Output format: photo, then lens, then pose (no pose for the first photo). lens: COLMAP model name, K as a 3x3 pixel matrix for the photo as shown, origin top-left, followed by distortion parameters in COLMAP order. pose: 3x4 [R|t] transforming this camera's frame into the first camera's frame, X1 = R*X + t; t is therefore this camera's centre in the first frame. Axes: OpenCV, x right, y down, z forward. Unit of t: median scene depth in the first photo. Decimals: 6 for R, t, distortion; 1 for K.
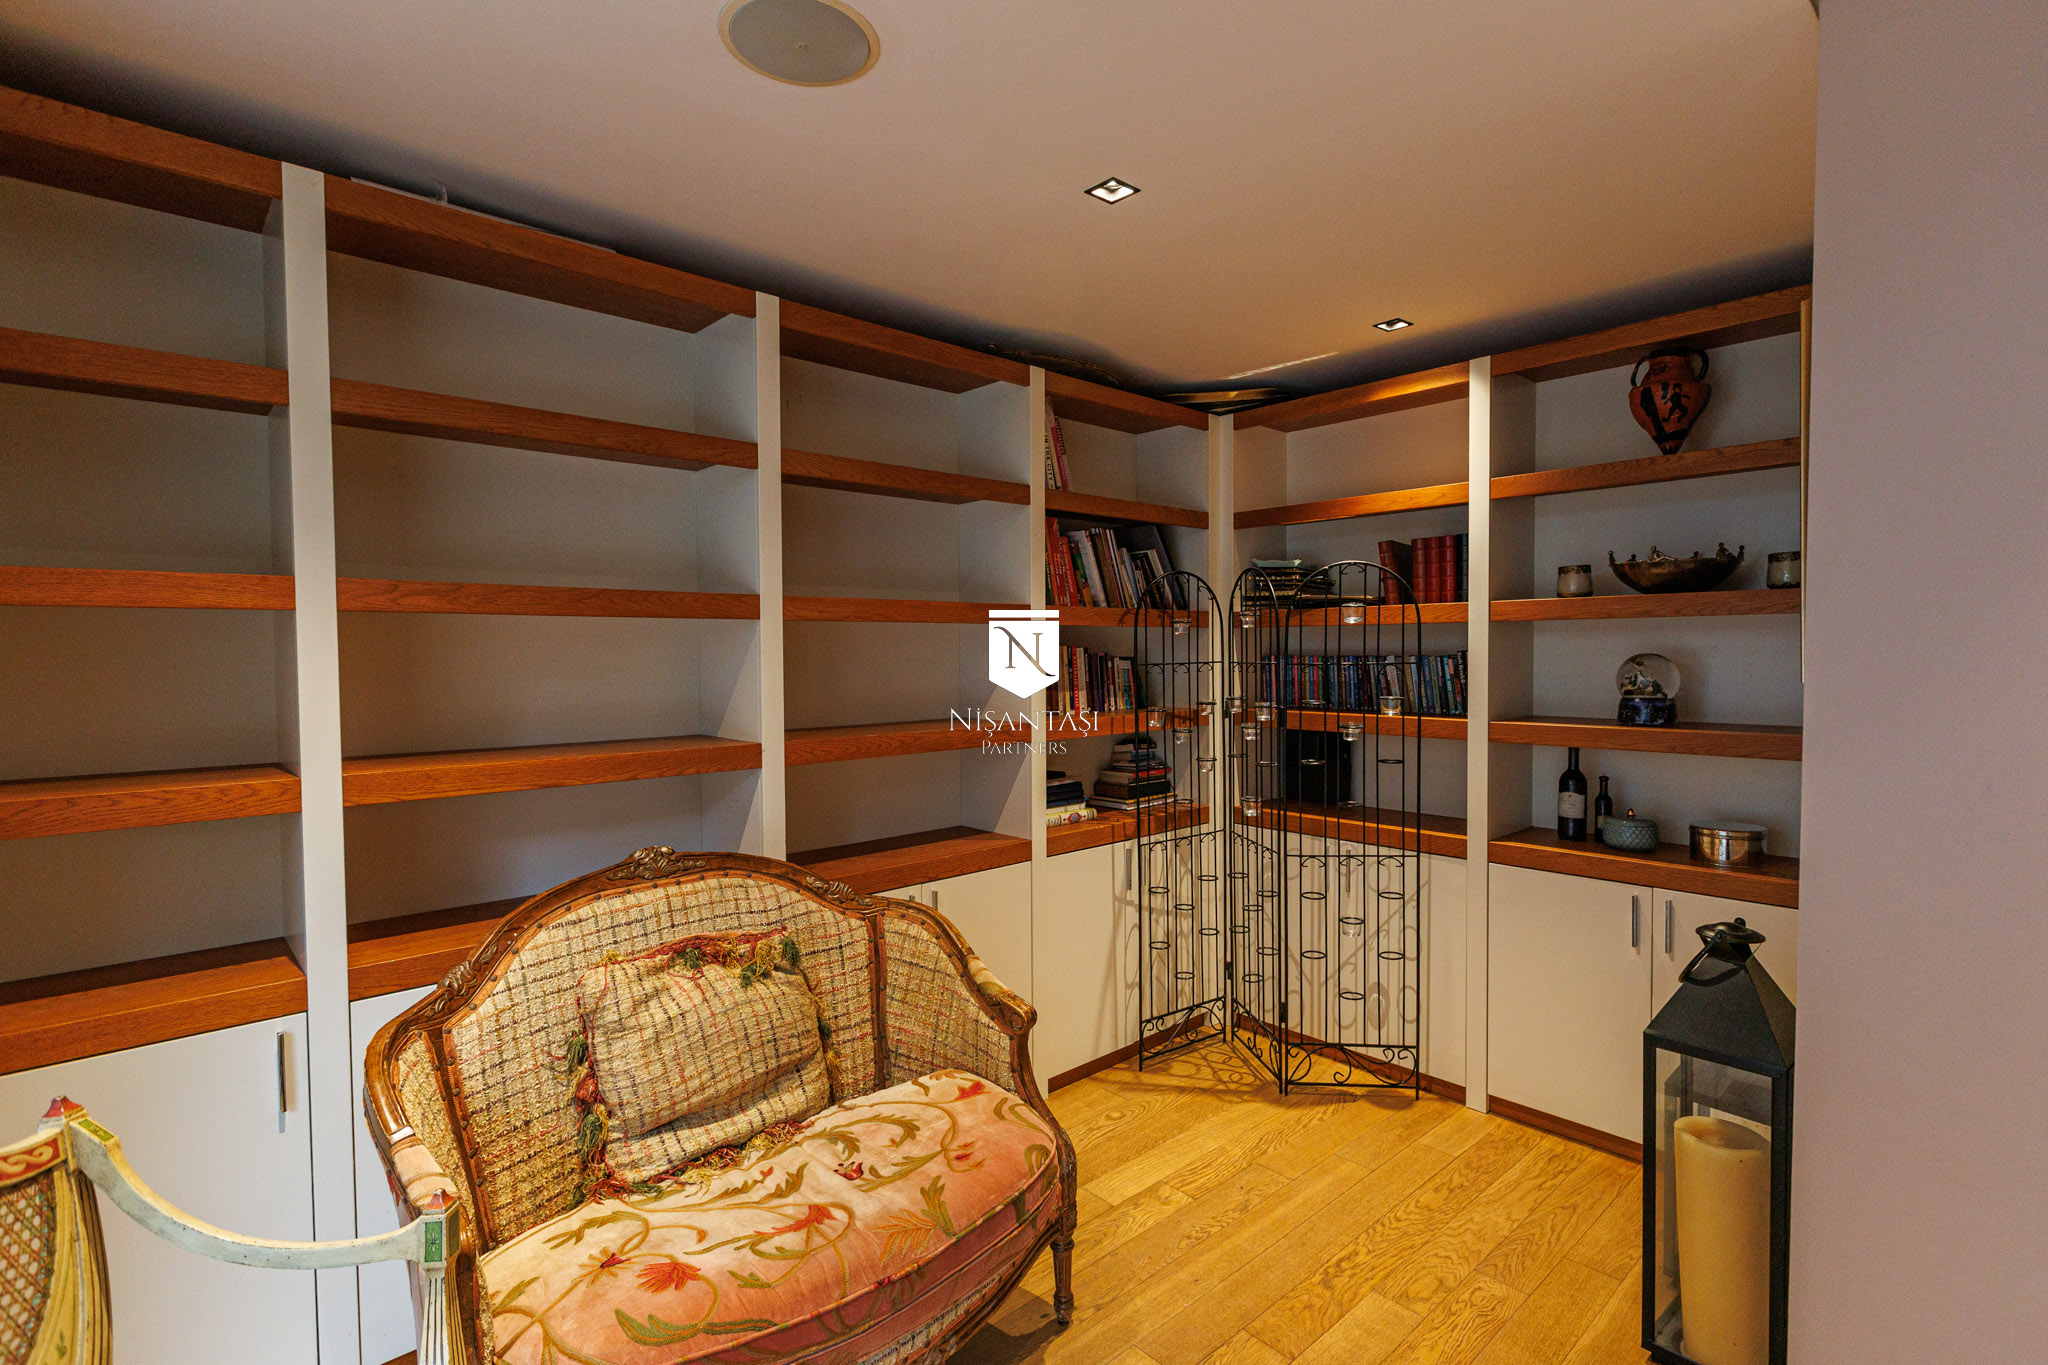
lens RADIAL K [[977.8, 0, 1081.4], [0, 977.8, 669.5], [0, 0, 1]] dist [-0.001306, -0.000031]
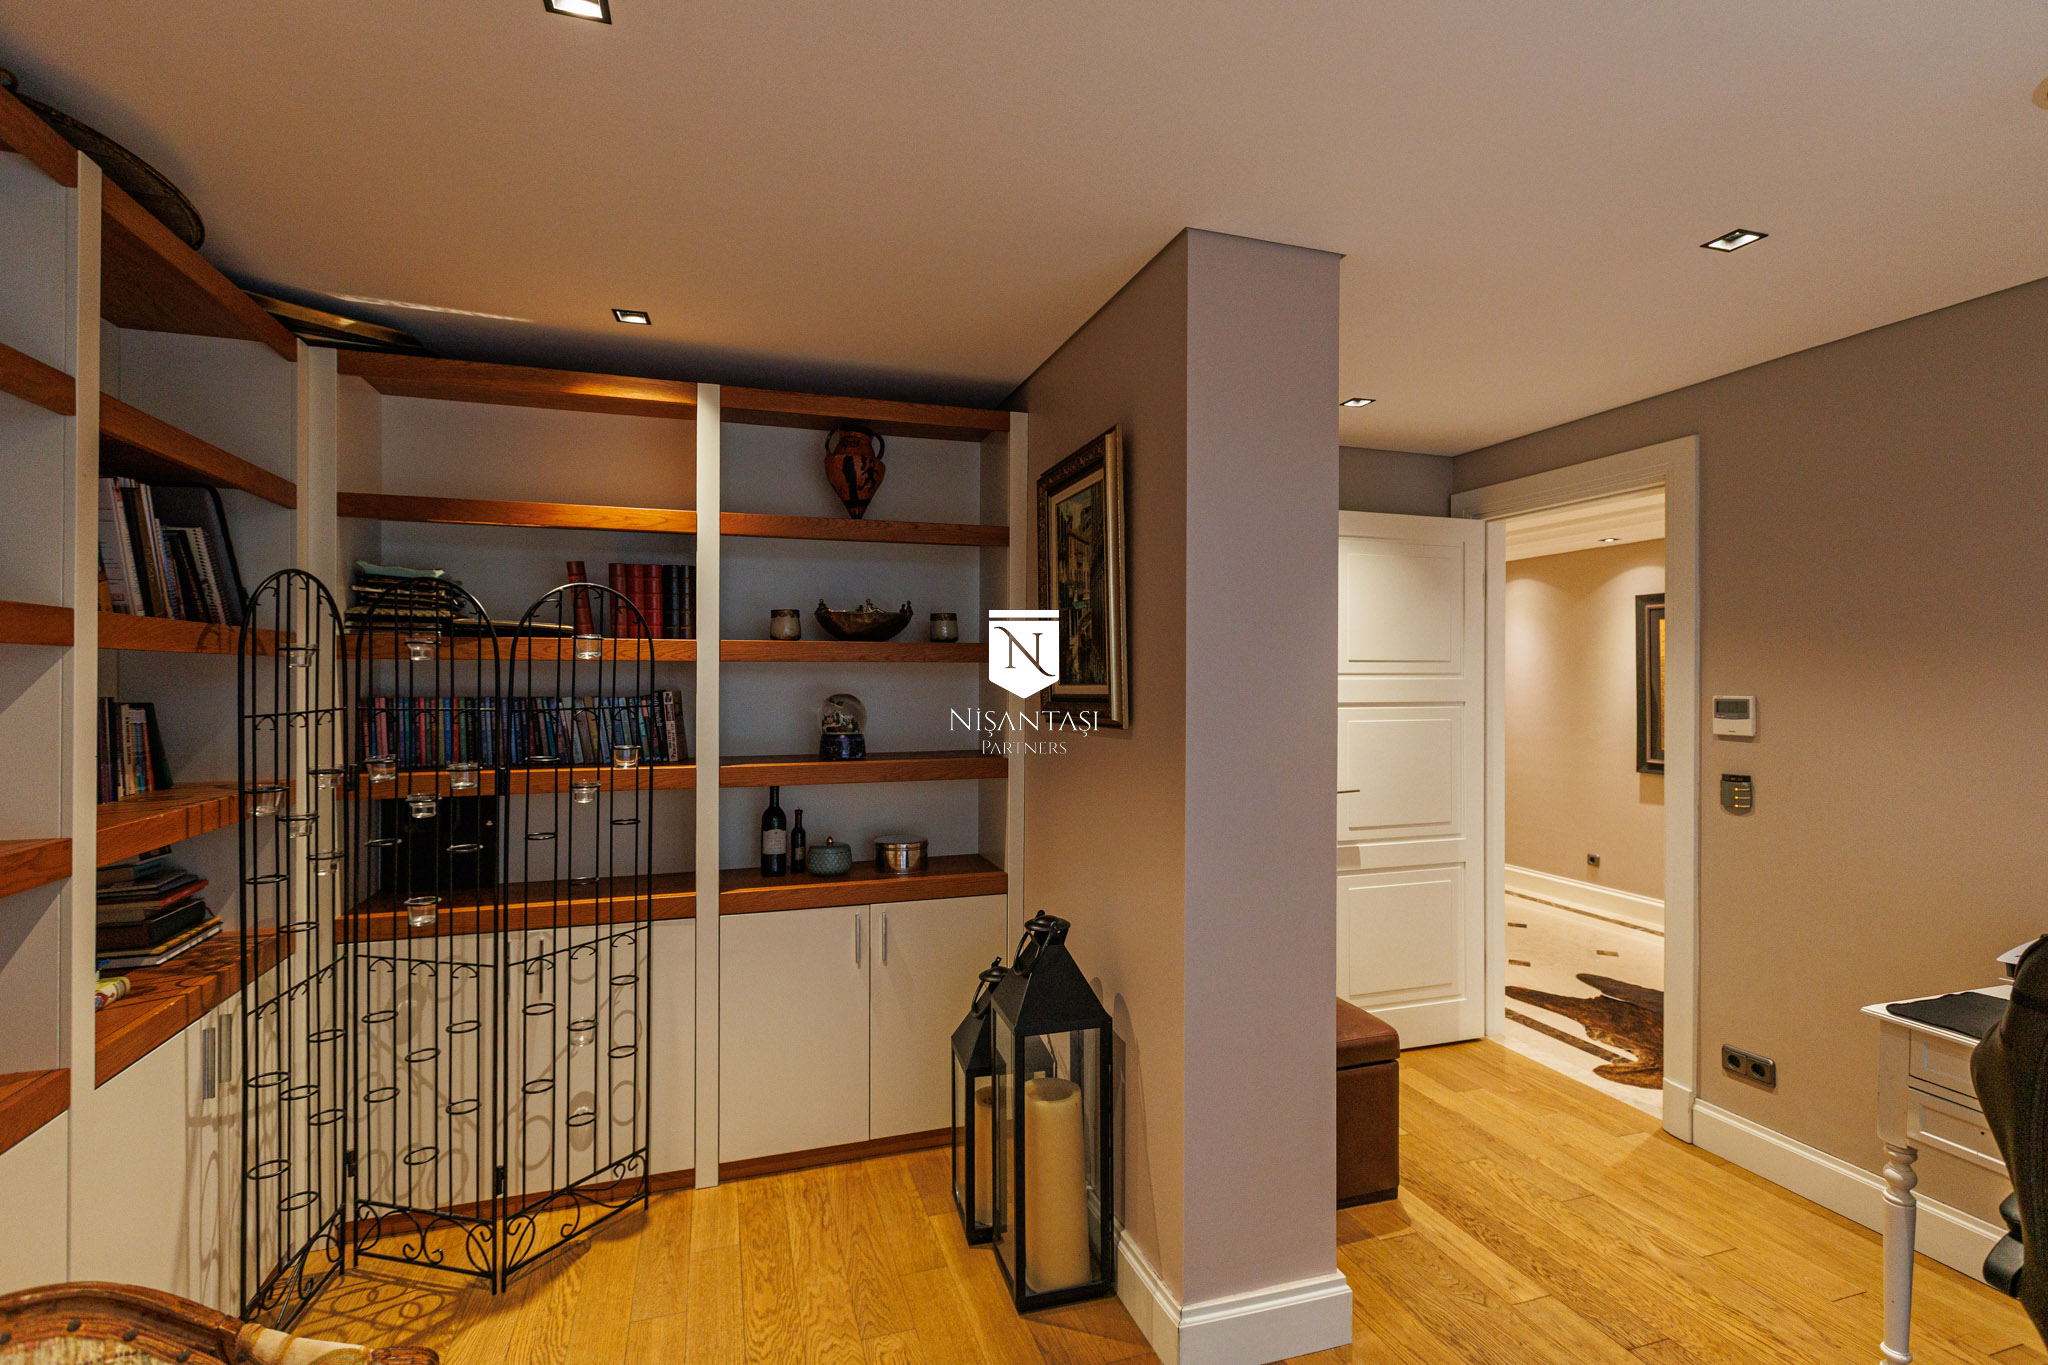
lens RADIAL K [[931.4, 0, 1039.2], [0, 931.4, 676.4], [0, 0, 1]] dist [0.001615, 0.000030]
pose [[0.433418, 0.013049, 0.901099, -0.258213], [0.015845, 0.999630, -0.022097, -0.008908], [-0.901054, 0.023855, 0.433051, 0.316129]]
